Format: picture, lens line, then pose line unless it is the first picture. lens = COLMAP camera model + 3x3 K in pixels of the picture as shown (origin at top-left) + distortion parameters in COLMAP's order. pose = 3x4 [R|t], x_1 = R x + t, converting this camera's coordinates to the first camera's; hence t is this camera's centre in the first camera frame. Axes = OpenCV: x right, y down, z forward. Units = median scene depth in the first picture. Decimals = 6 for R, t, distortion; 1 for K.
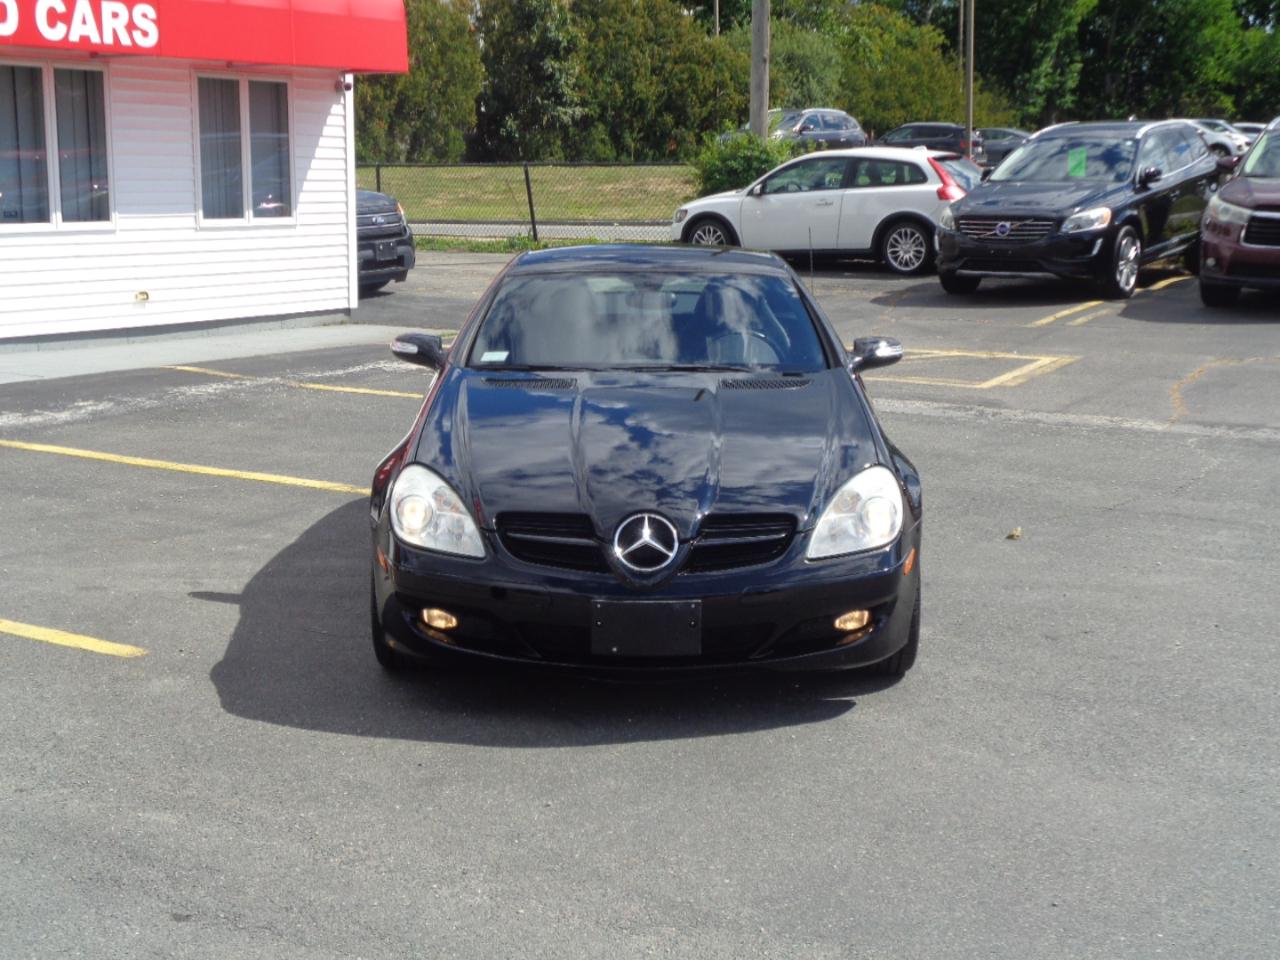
lens RADIAL K [[1869.7, 0, 645.5], [0, 1869.7, 476.1], [0, 0, 1]] dist [0.078919, 0.000000]
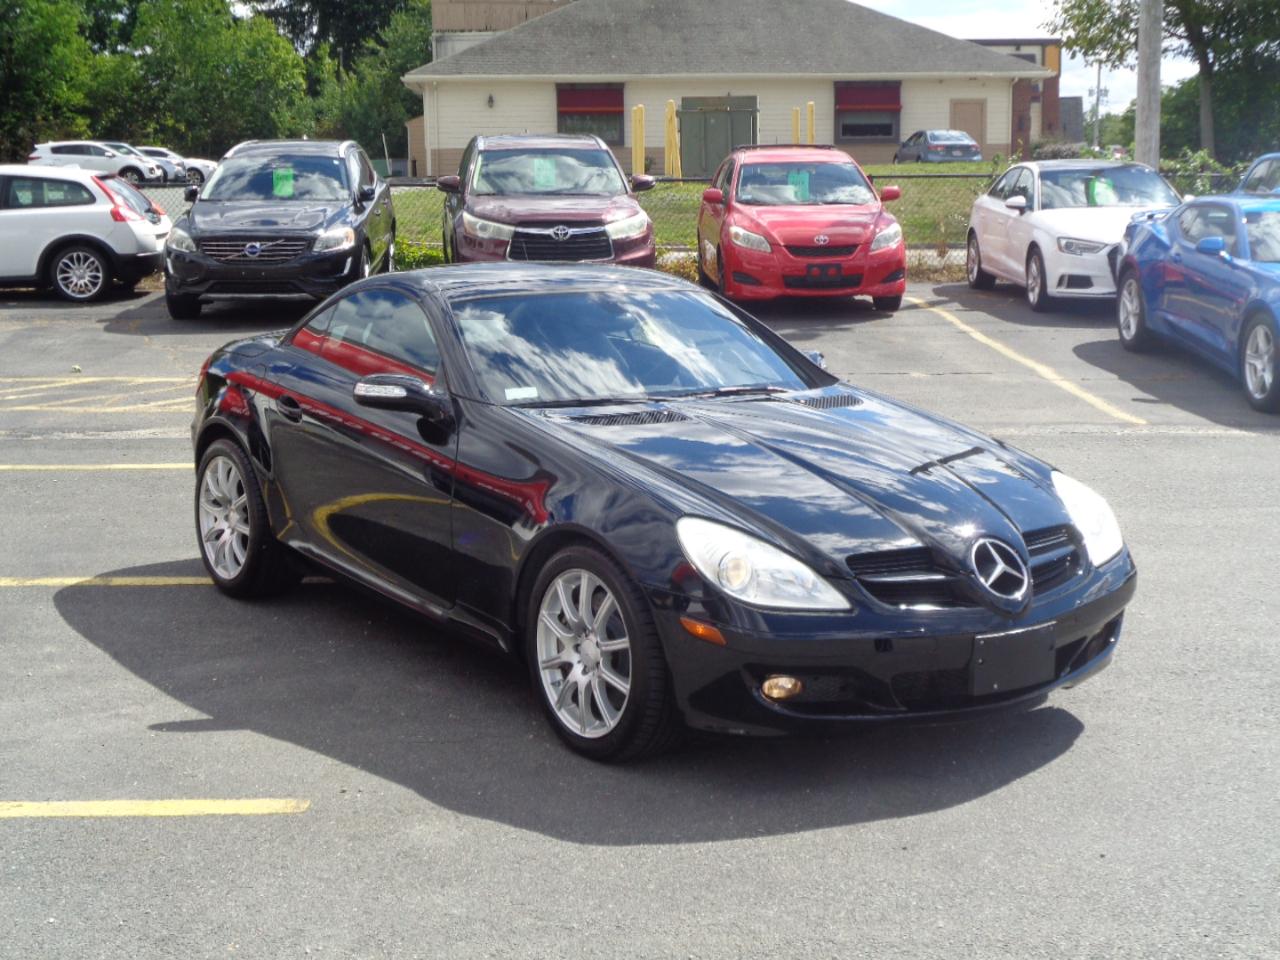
lens RADIAL K [[1869.7, 0, 711.2], [0, 1869.7, 453.3], [0, 0, 1]] dist [0.078919, 0.000000]
pose [[0.814154, -0.089481, 0.573713, -0.148478], [0.103057, 0.994636, 0.008883, -0.010348], [-0.571430, 0.051893, 0.819009, 0.069916]]
